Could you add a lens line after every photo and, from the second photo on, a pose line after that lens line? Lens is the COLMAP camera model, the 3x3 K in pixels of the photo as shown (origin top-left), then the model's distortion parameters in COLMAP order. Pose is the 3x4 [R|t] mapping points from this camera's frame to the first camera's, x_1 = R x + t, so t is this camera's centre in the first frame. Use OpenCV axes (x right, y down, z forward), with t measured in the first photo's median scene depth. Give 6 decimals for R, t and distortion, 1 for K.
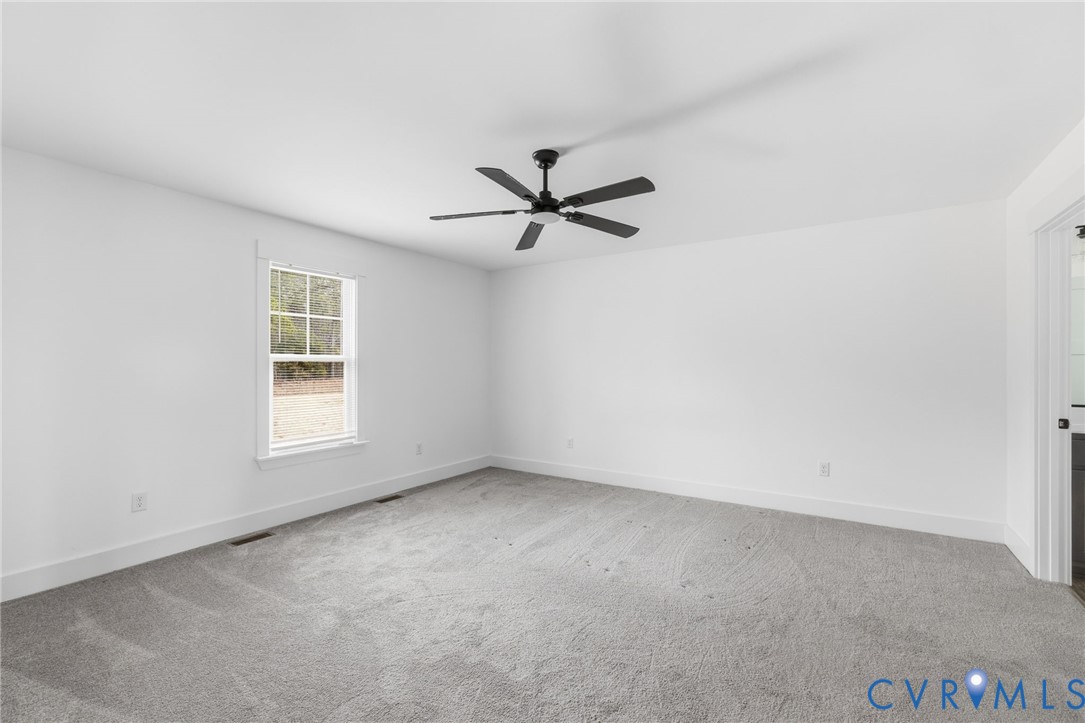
lens RADIAL K [[473.4, 0, 540.0], [0, 473.4, 354.5], [0, 0, 1]] dist [0.001800, 0.000404]
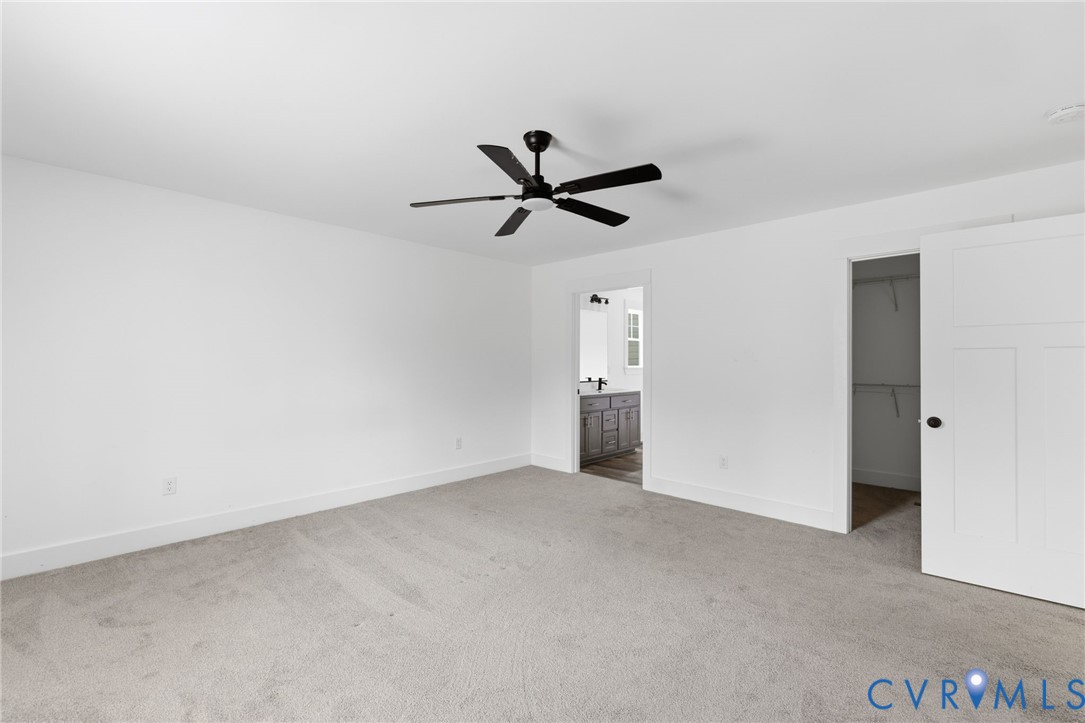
lens RADIAL K [[468.9, 0, 540.3], [0, 468.9, 357.0], [0, 0, 1]] dist [0.000136, -0.000034]
pose [[0.181508, 0.008398, 0.983354, -0.869933], [-0.029210, 0.999568, -0.003145, 0.010634], [-0.982956, -0.028153, 0.181675, 0.803243]]
